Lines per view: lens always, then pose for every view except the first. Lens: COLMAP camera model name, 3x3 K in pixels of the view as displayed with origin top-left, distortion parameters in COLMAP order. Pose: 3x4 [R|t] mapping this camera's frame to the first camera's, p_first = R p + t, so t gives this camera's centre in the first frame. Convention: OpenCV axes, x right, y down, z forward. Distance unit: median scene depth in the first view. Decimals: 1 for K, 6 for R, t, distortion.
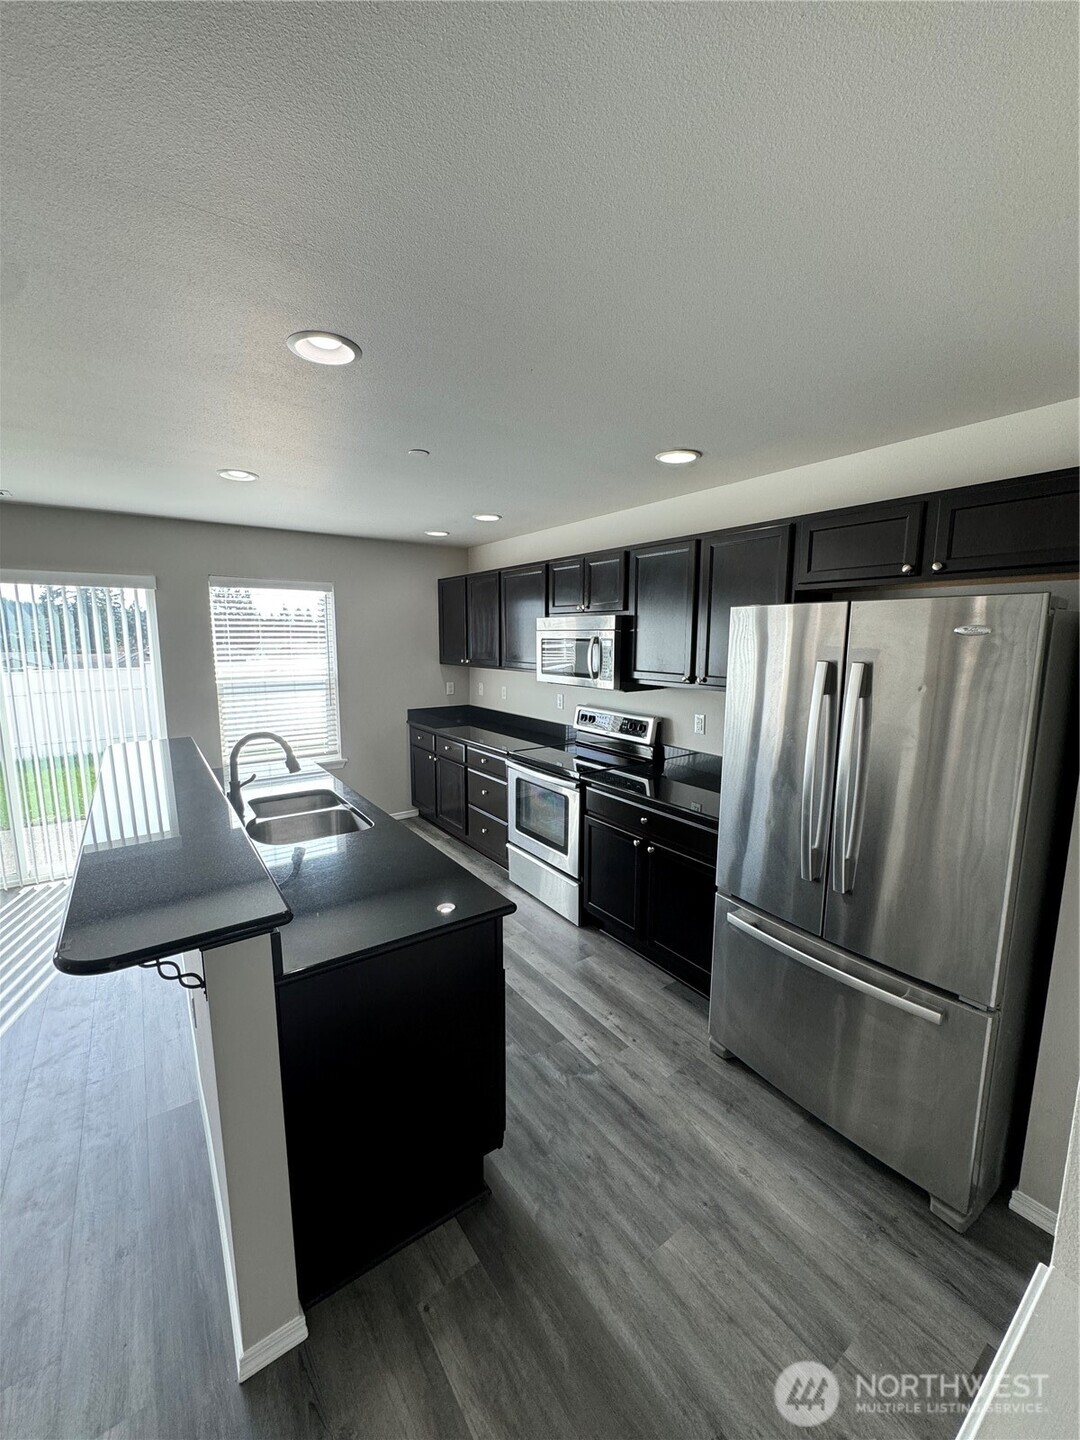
lens RADIAL K [[569.0, 0, 541.0], [0, 569.0, 717.2], [0, 0, 1]] dist [-0.001267, -0.000077]
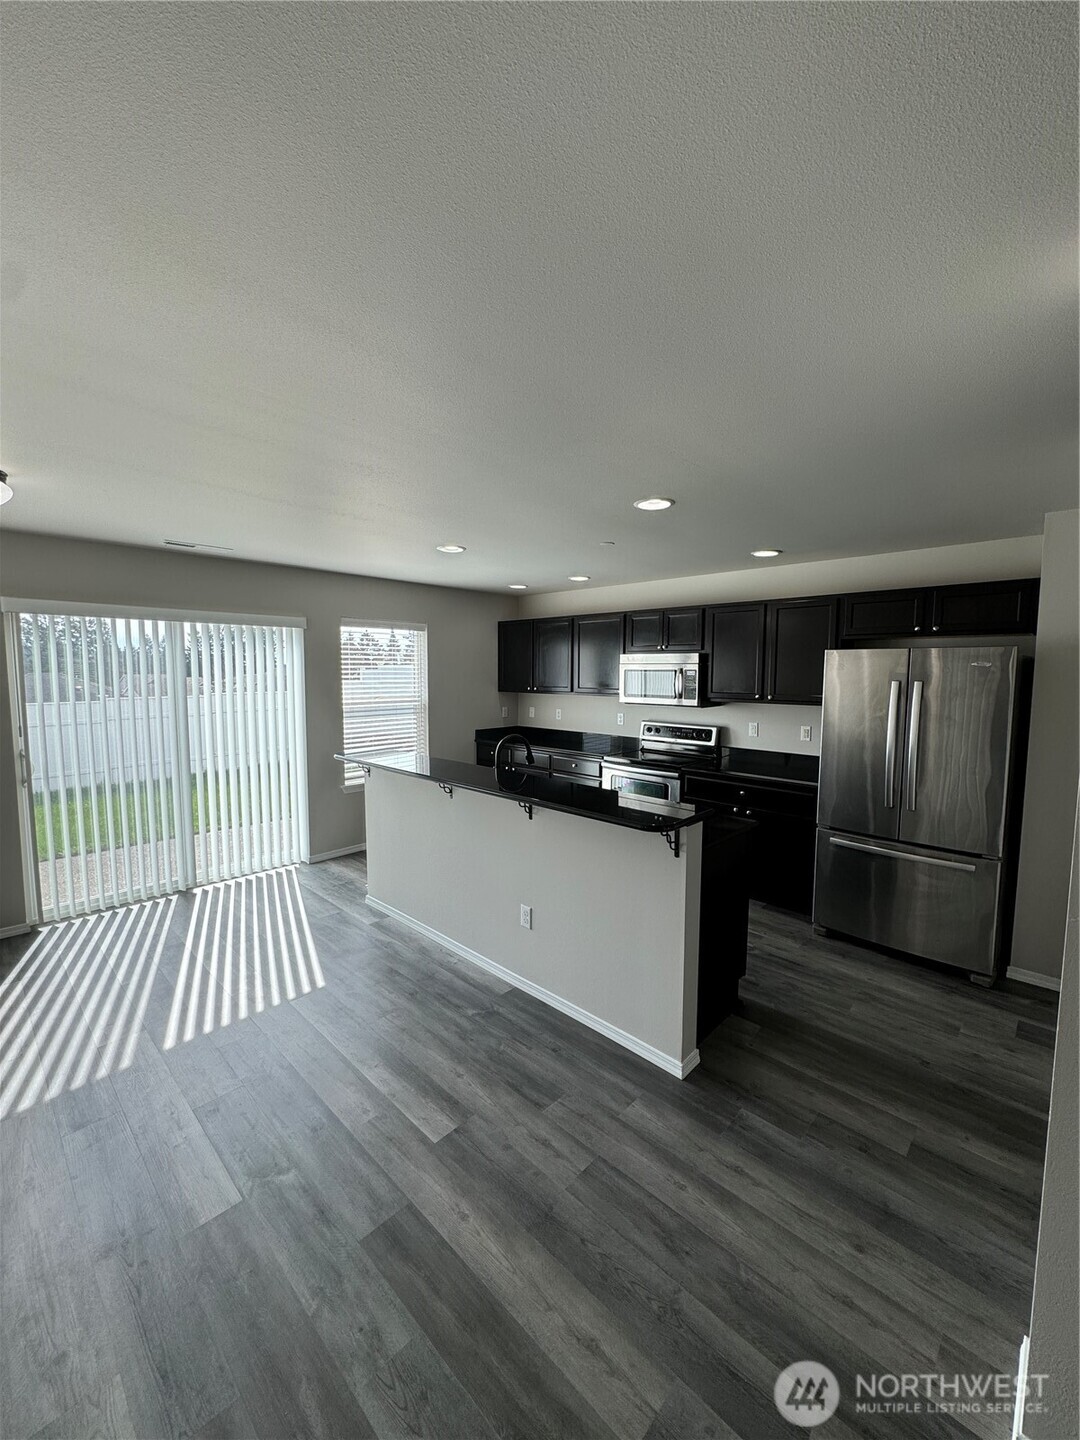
lens RADIAL K [[569.0, 0, 541.0], [0, 569.0, 717.2], [0, 0, 1]] dist [-0.001267, -0.000077]
pose [[0.982339, -0.014392, 0.186554, -0.449225], [0.025194, 0.998132, -0.055665, 0.041227], [-0.185404, 0.059382, 0.980867, -0.261407]]
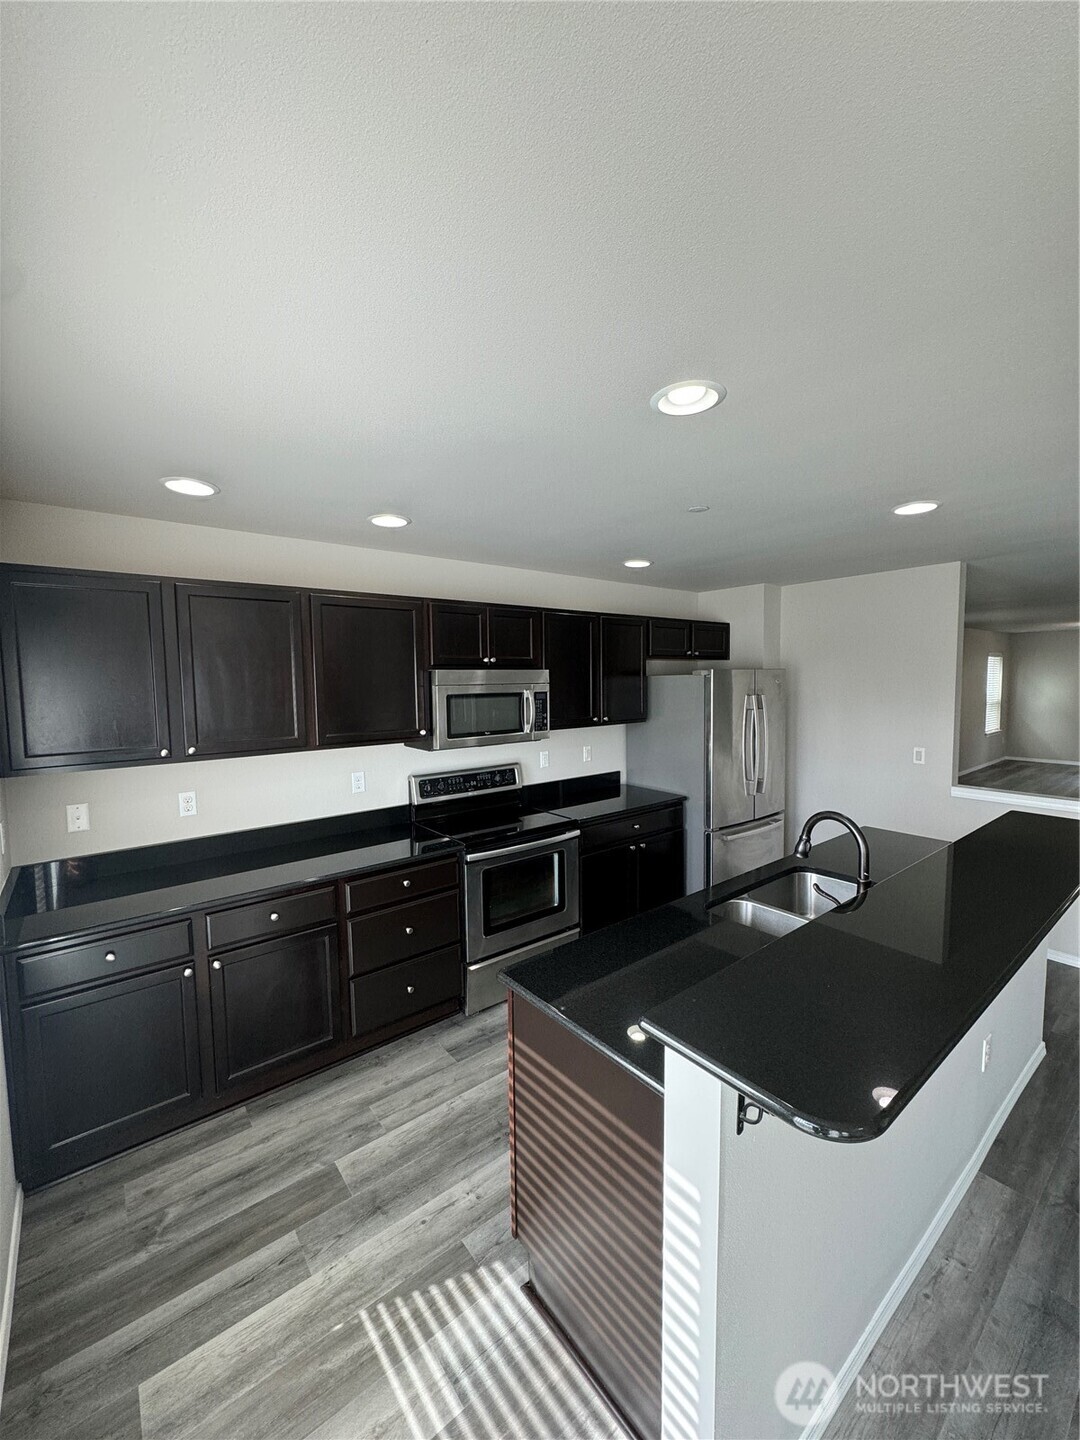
lens RADIAL K [[571.6, 0, 532.0], [0, 571.6, 726.9], [0, 0, 1]] dist [-0.012993, 0.000005]
pose [[-0.045899, -0.093069, 0.994601, -0.815230], [0.152064, 0.983396, 0.099038, -0.158964], [-0.987304, 0.155789, -0.030984, 0.933334]]
